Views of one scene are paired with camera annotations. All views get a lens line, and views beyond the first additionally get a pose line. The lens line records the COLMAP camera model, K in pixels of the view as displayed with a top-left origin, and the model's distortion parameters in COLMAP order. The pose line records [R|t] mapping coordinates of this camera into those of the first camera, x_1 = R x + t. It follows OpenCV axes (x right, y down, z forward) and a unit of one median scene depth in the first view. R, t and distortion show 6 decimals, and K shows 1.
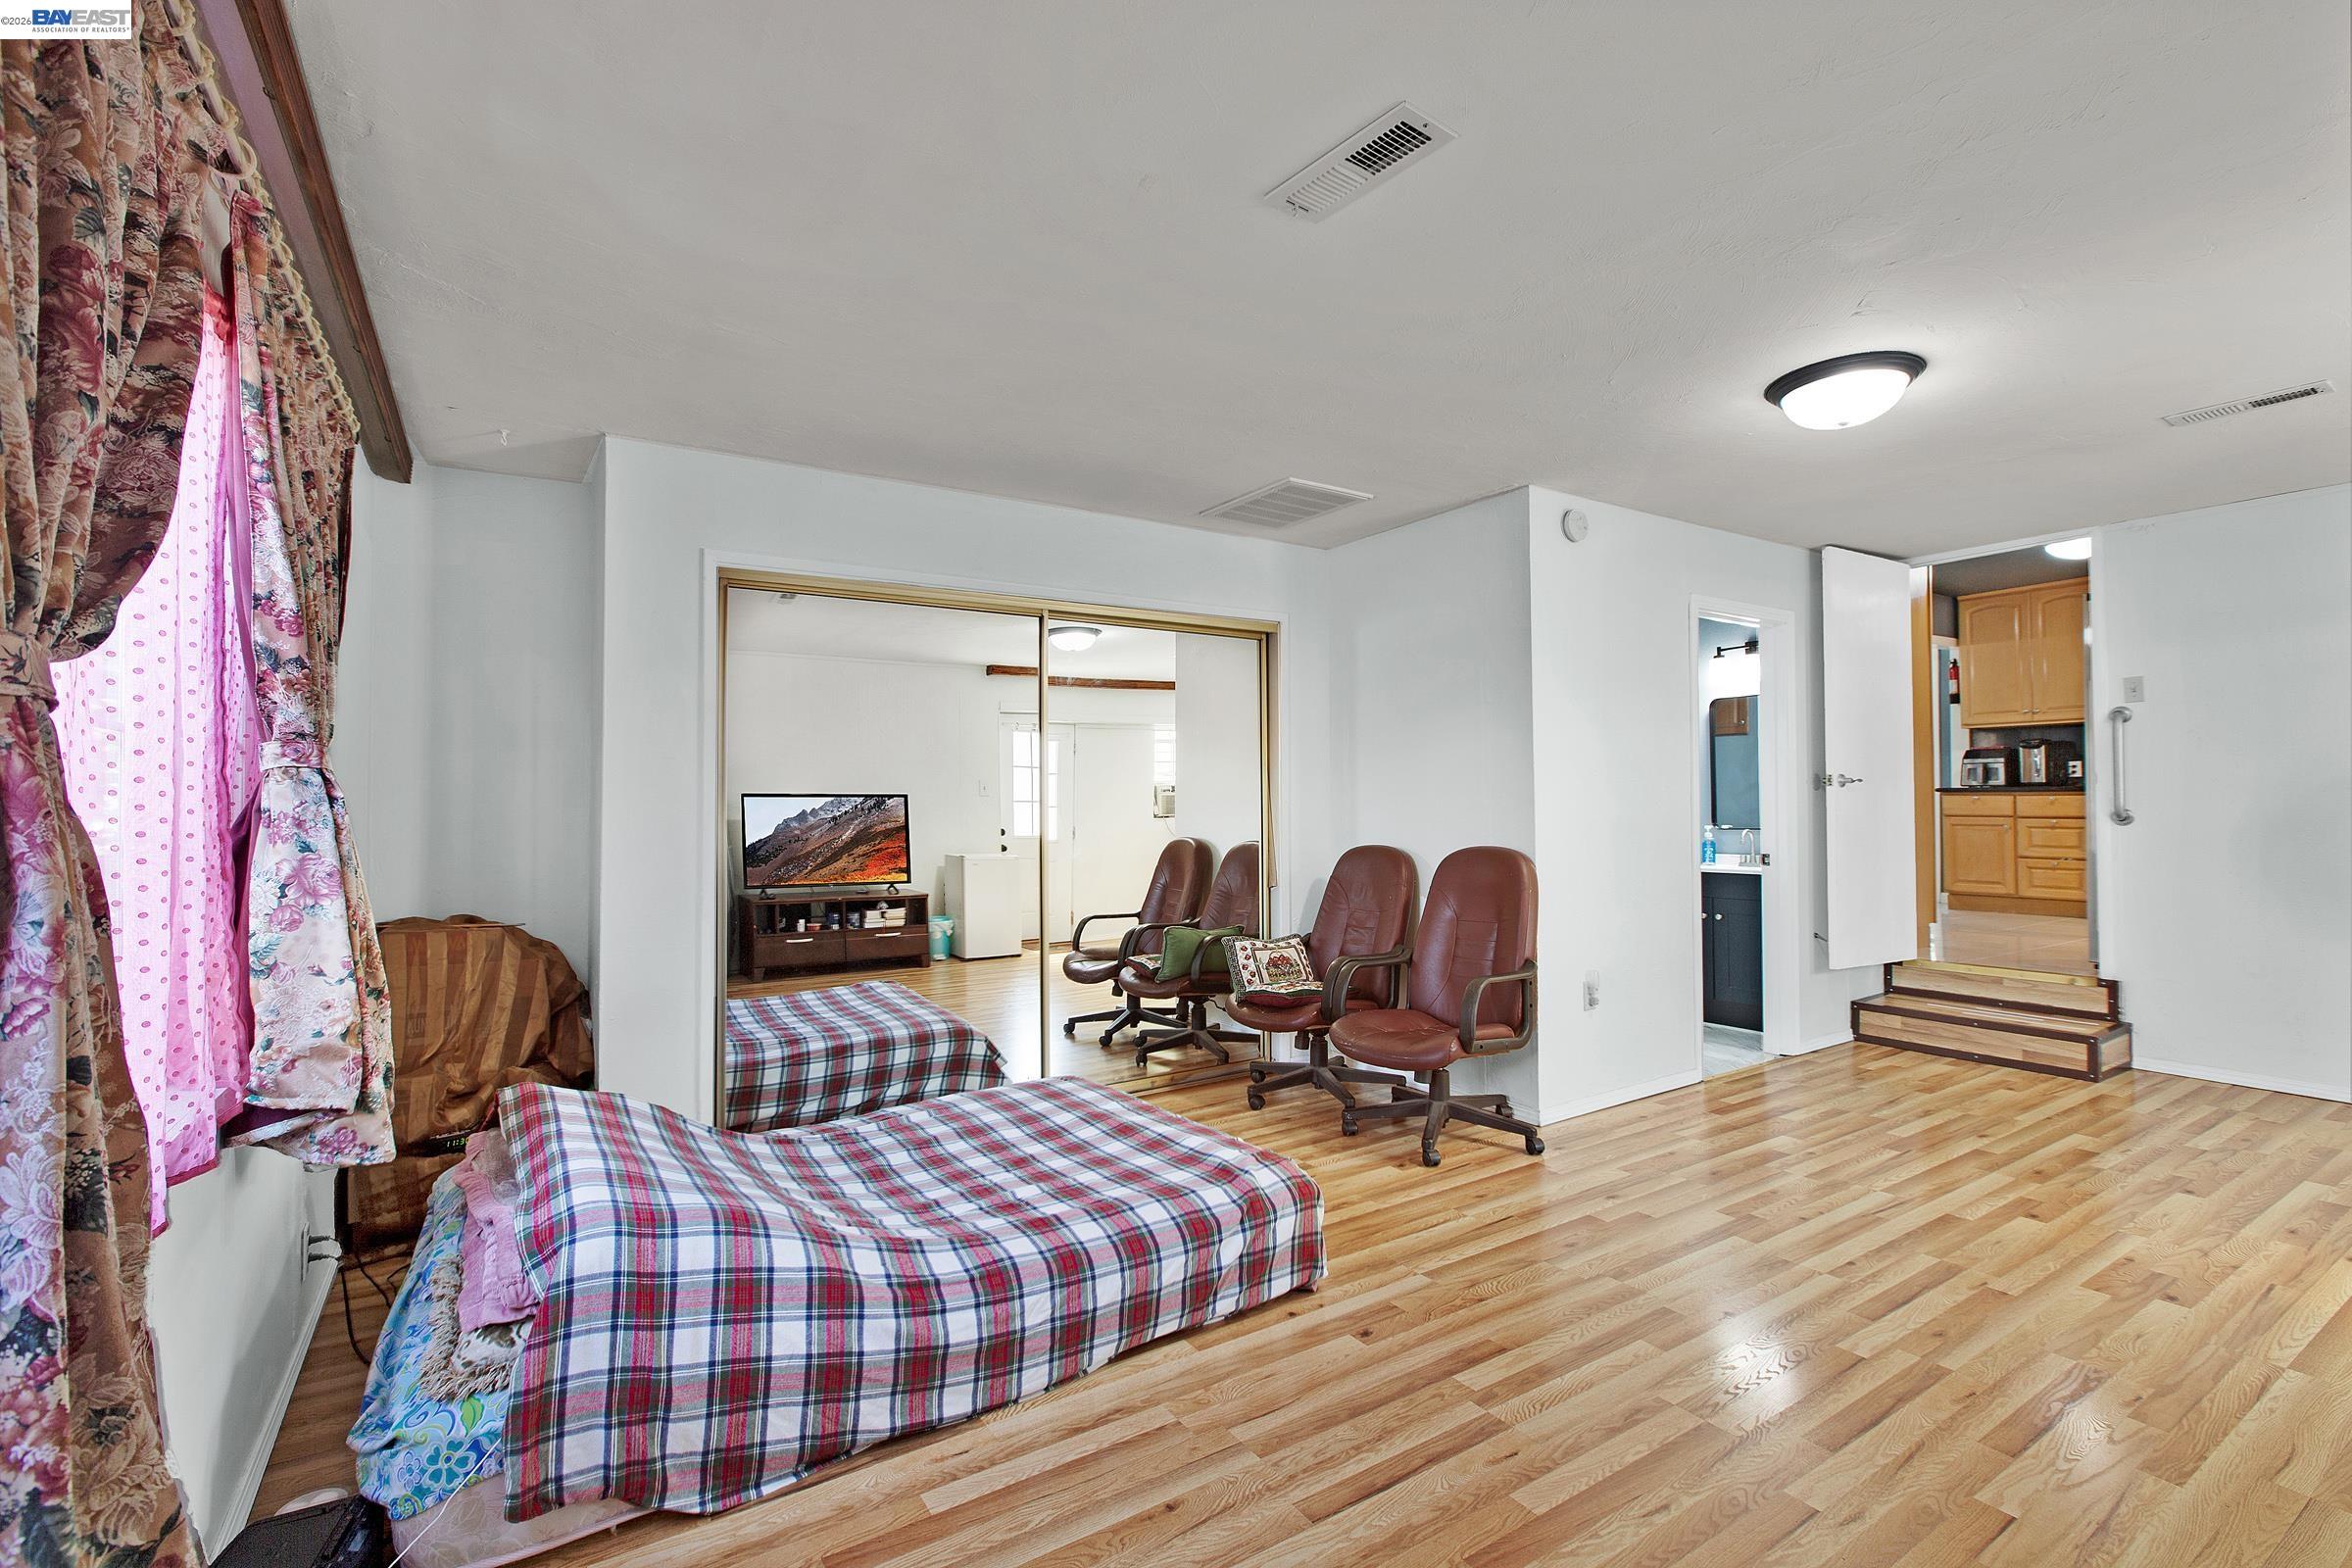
lens RADIAL K [[1052.3, 0, 1177.8], [0, 1052.3, 782.8], [0, 0, 1]] dist [-0.005400, -0.001014]
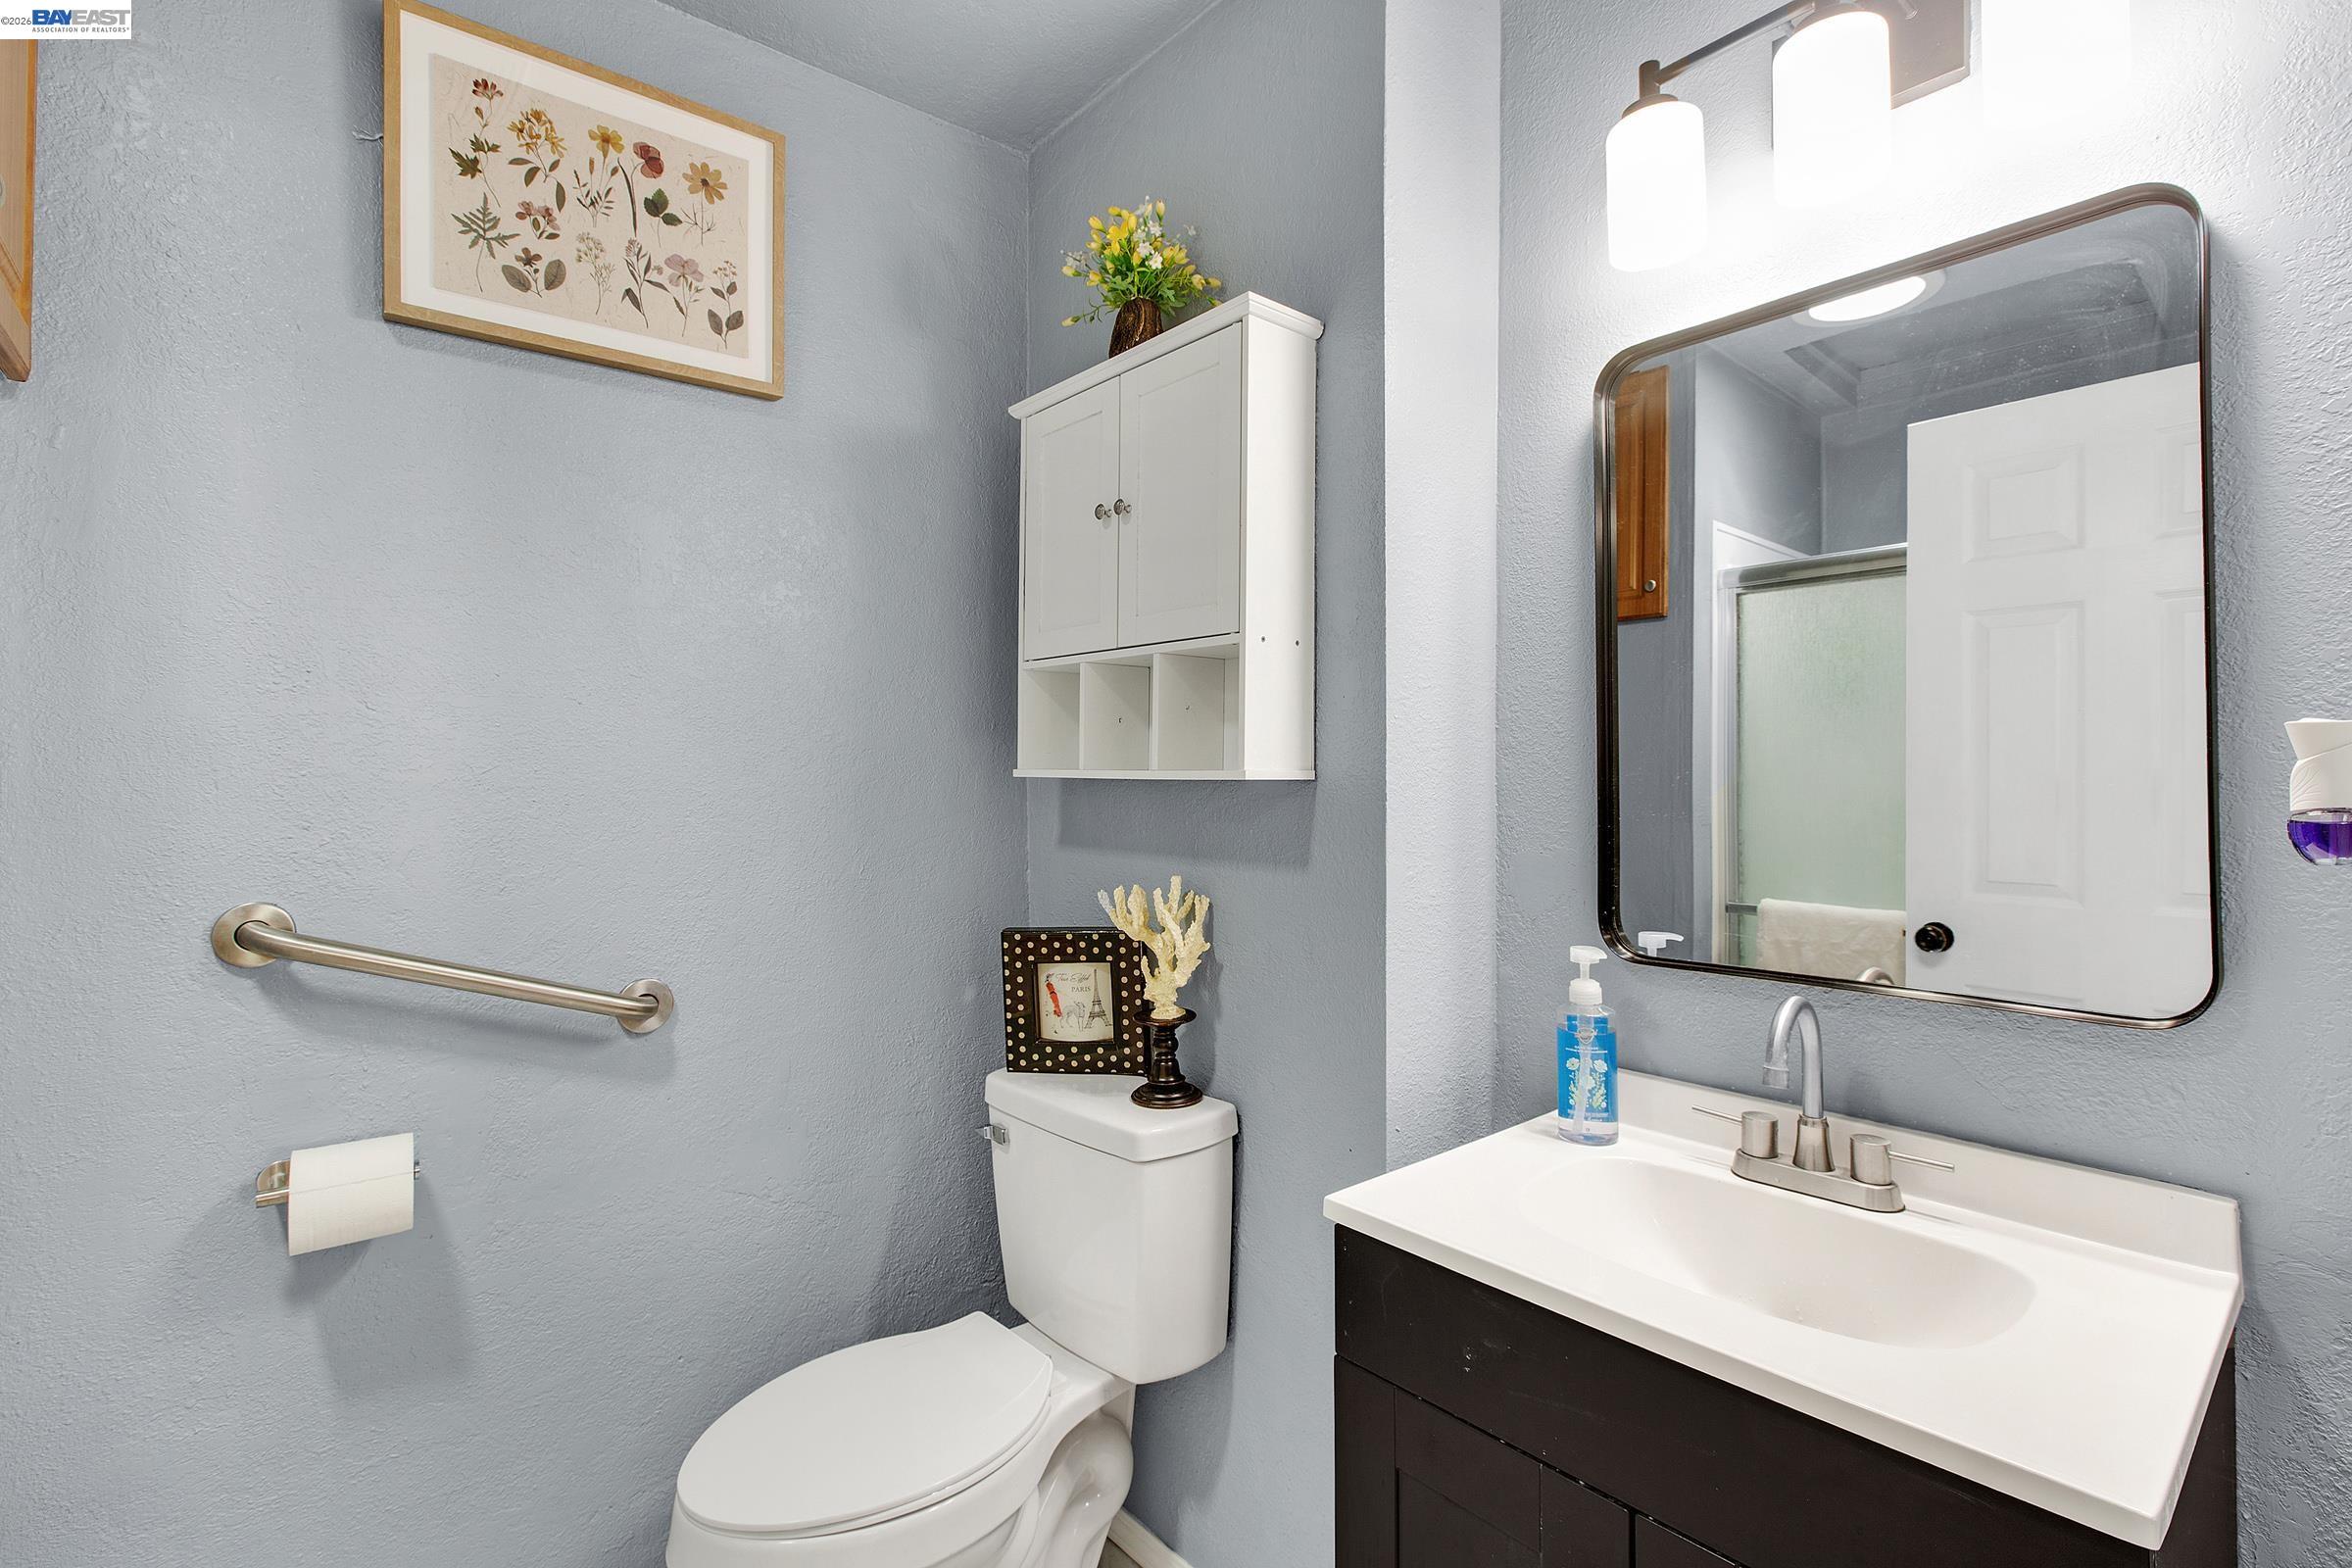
lens RADIAL K [[1045.6, 0, 1174.6], [0, 1045.6, 782.4], [0, 0, 1]] dist [-0.009341, -0.000376]
pose [[0.990671, 0.000076, 0.136274, 0.752649], [-0.001703, 0.999929, 0.011820, 0.007207], [-0.136263, -0.011941, 0.990601, 1.535962]]
